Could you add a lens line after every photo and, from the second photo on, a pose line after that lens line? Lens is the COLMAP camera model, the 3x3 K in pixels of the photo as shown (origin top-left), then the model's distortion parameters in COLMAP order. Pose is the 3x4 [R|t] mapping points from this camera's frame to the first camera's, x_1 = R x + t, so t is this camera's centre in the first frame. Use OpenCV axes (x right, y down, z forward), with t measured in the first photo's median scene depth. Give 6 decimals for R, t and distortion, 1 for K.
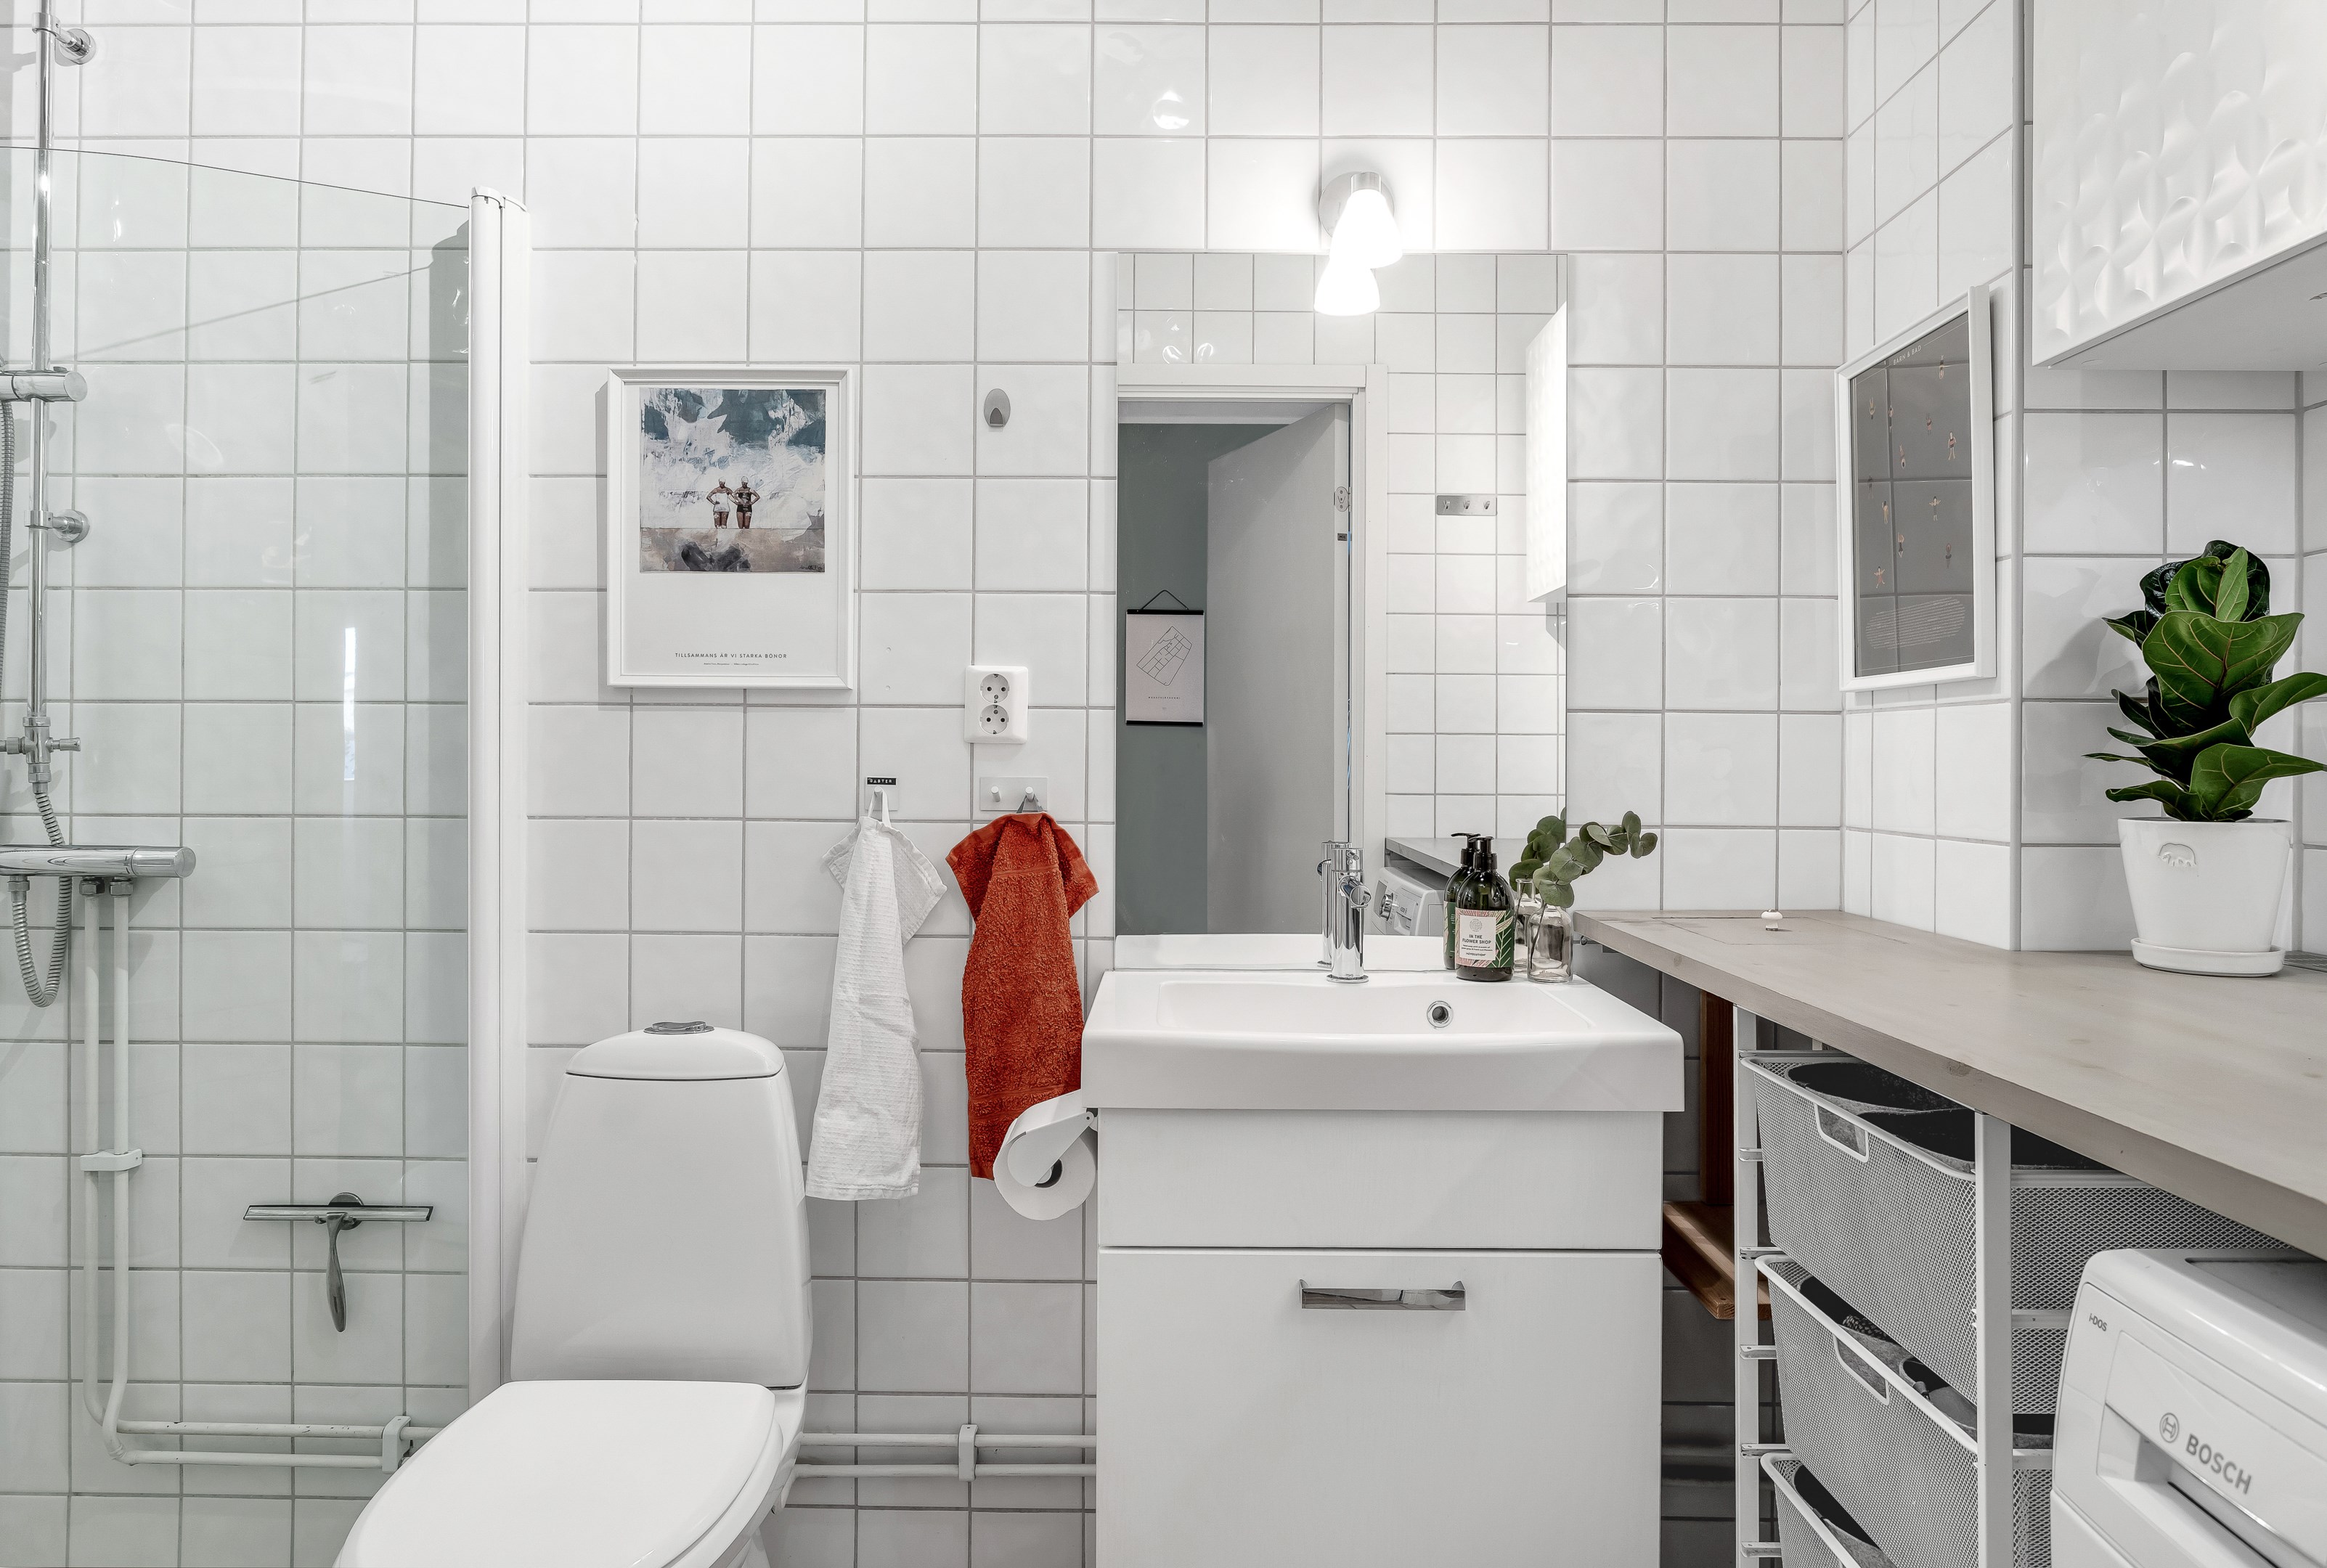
lens RADIAL K [[1429.7, 0, 1167.7], [0, 1429.7, 759.1], [0, 0, 1]] dist [-0.007599, 0.000420]
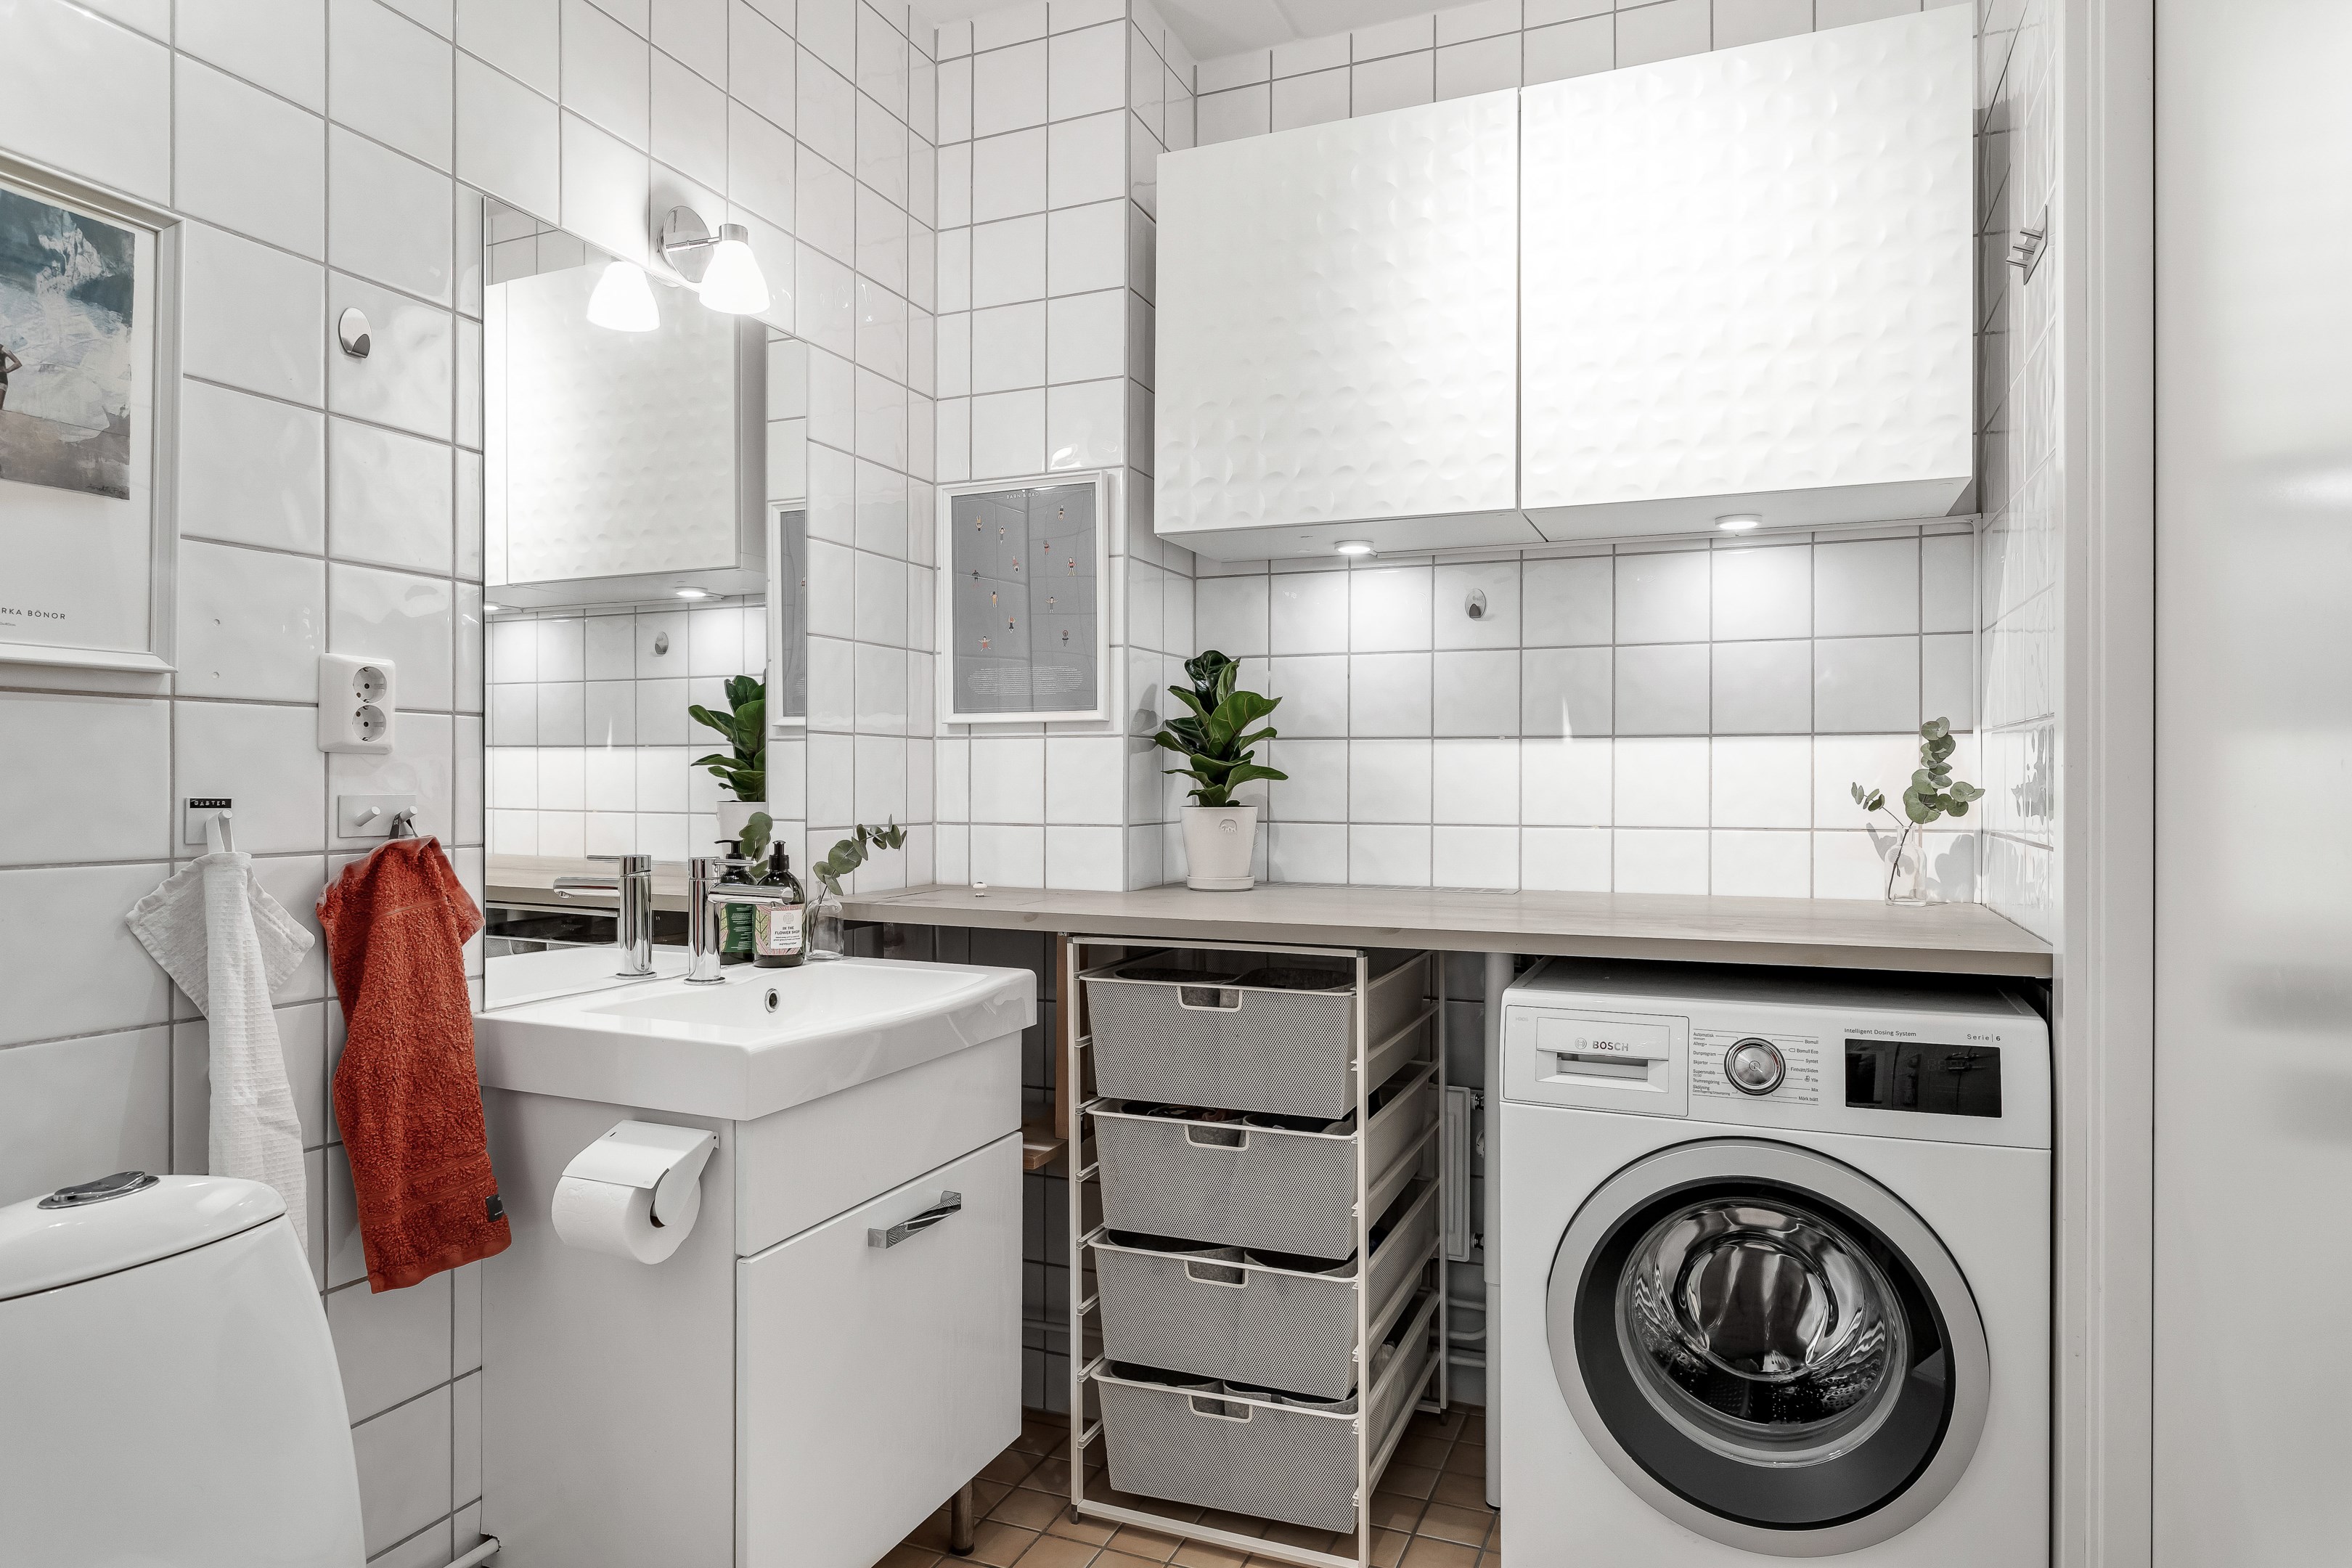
lens RADIAL K [[1375.6, 0, 1176.2], [0, 1375.6, 789.6], [0, 0, 1]] dist [-0.003613, 0.003989]
pose [[0.387280, -0.011238, 0.921893, -0.656961], [0.000440, 0.999928, 0.012004, 0.000310], [-0.921962, -0.004243, 0.387257, 0.282512]]
